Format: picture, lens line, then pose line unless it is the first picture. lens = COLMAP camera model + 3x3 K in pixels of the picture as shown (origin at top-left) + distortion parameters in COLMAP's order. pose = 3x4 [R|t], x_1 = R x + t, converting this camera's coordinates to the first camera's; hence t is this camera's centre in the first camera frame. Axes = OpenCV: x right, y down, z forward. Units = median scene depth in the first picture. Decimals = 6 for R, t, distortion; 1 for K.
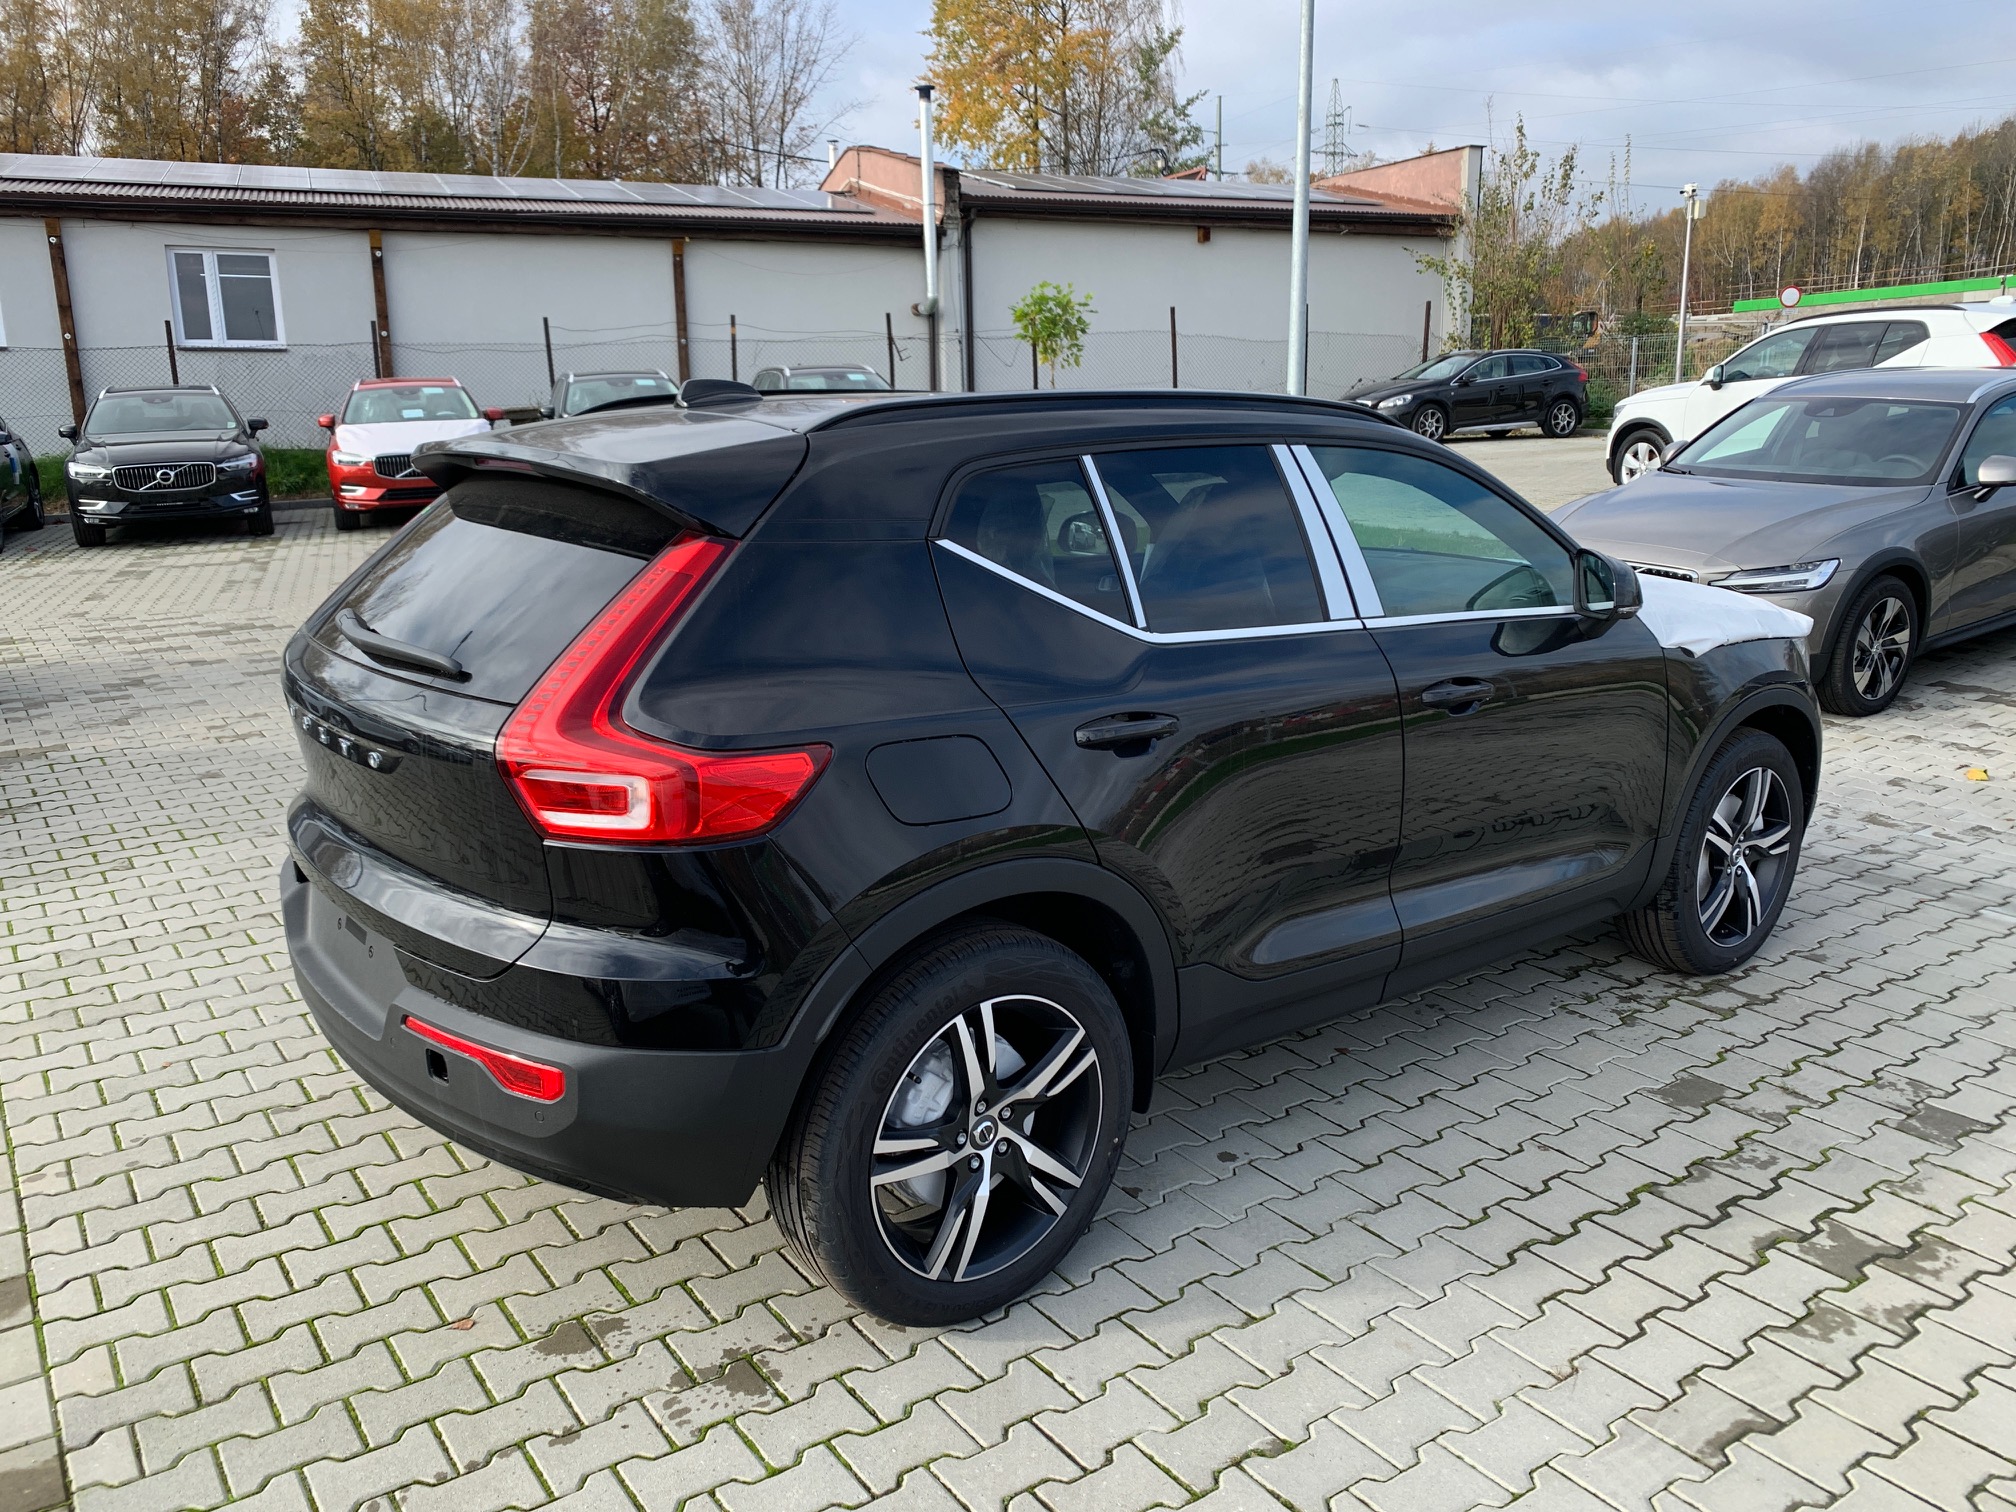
lens RADIAL K [[1543.9, 0, 1011.8], [0, 1543.9, 766.6], [0, 0, 1]] dist [0.008346, -0.002773]
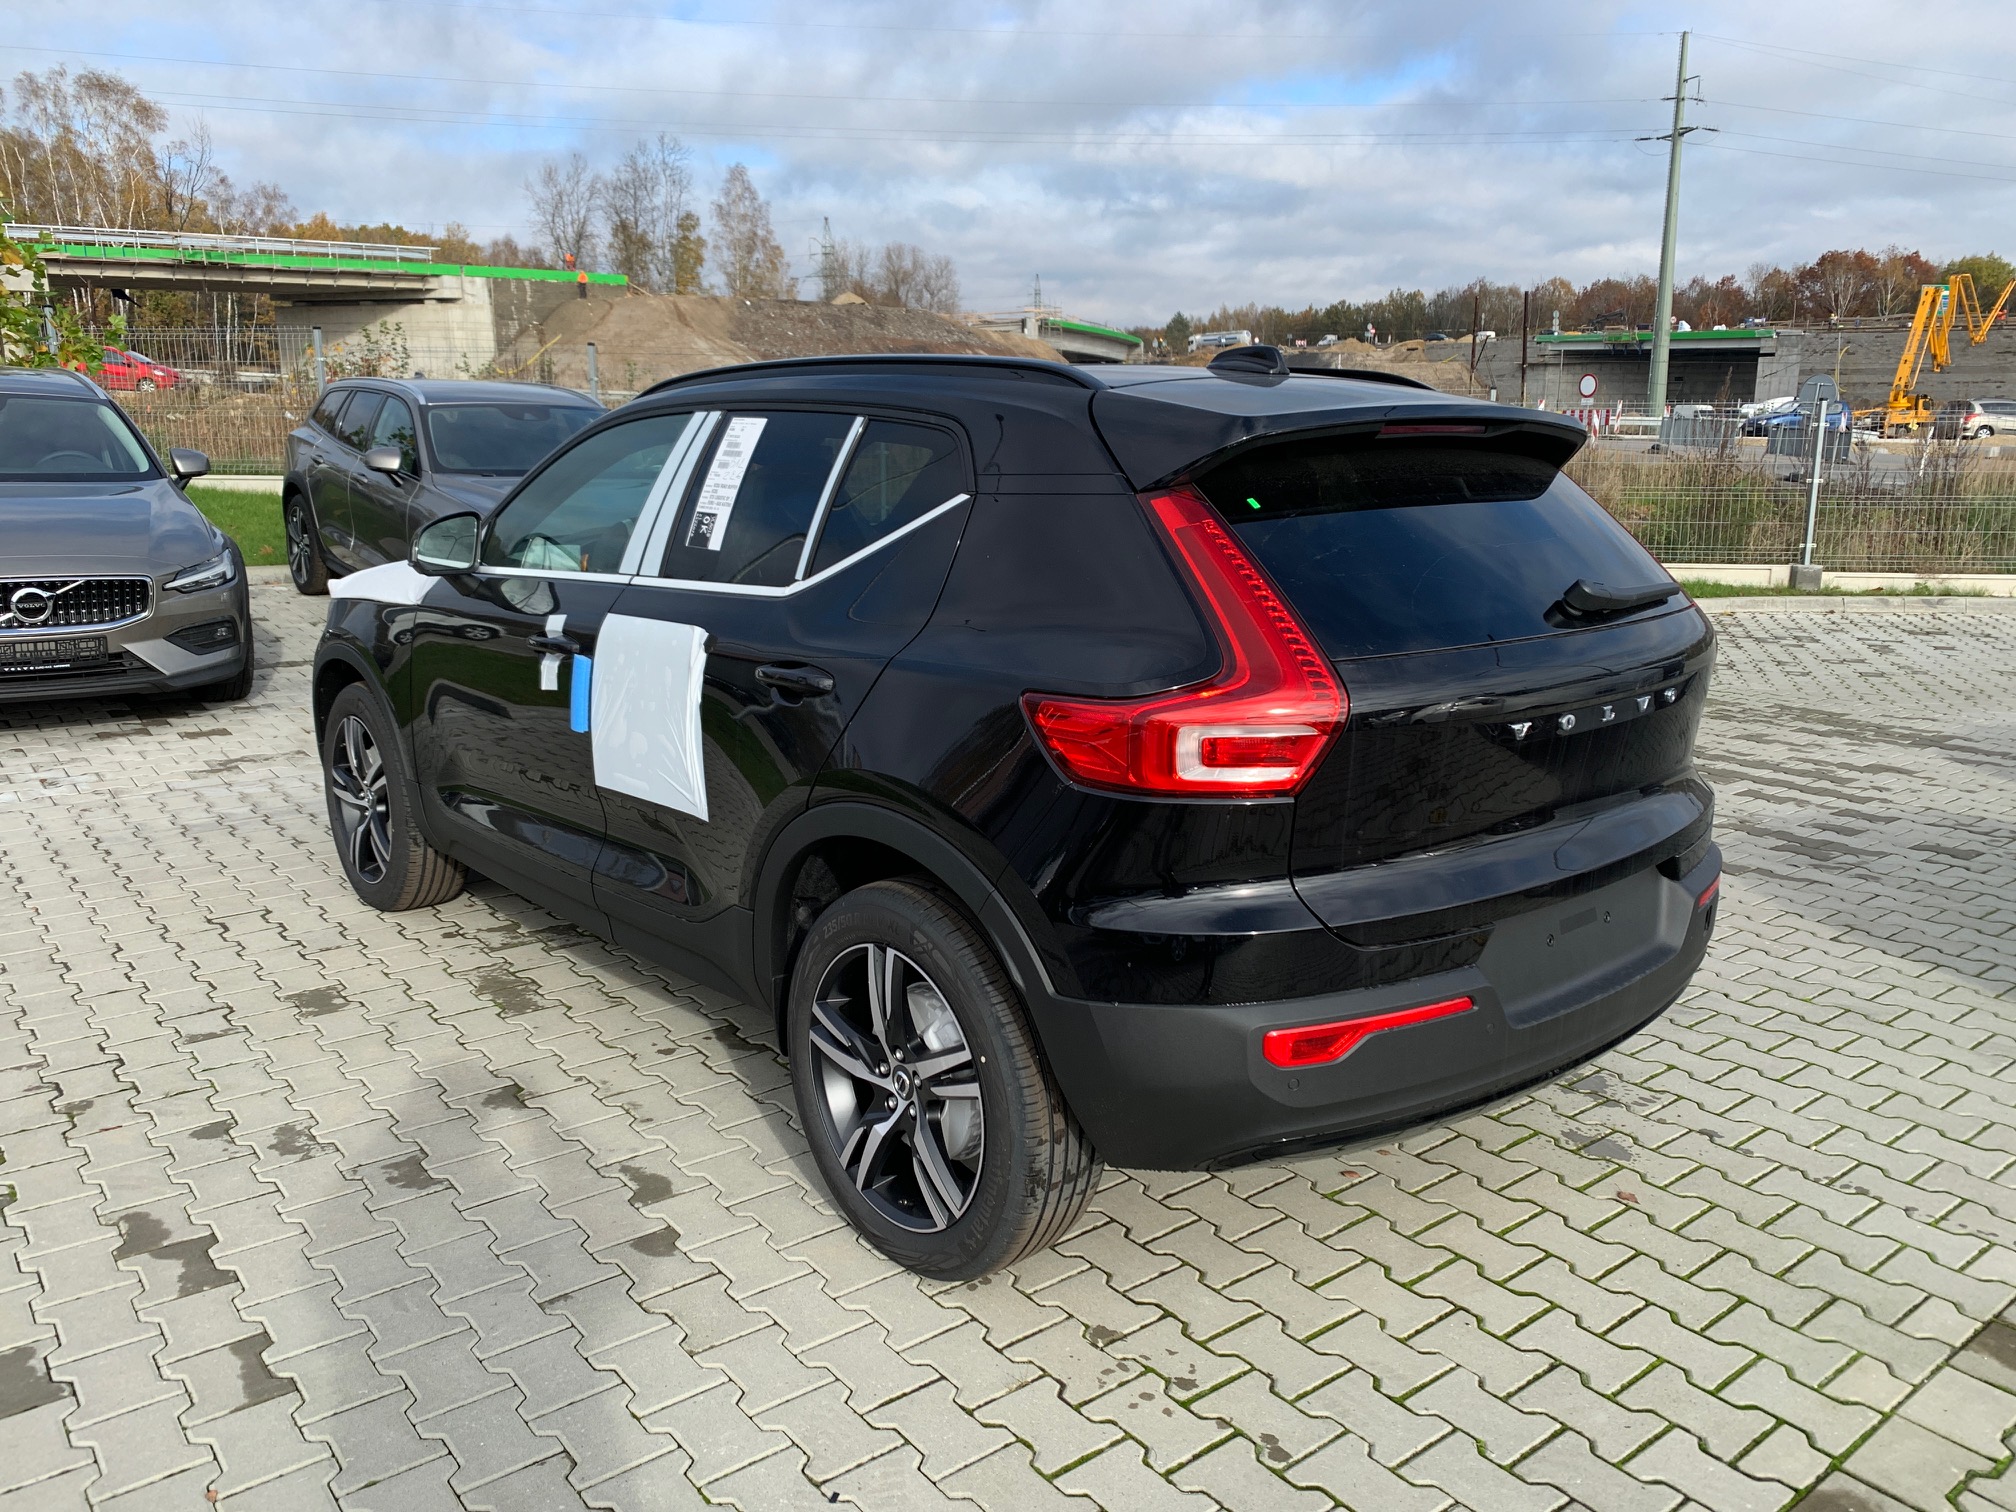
lens RADIAL K [[1543.9, 0, 1017.2], [0, 1543.9, 751.2], [0, 0, 1]] dist [0.008346, -0.002773]
pose [[-0.055664, -0.212730, 0.975524, -1.165582], [0.231614, 0.947636, 0.219865, -0.250282], [-0.971214, 0.238184, -0.003477, 1.171290]]
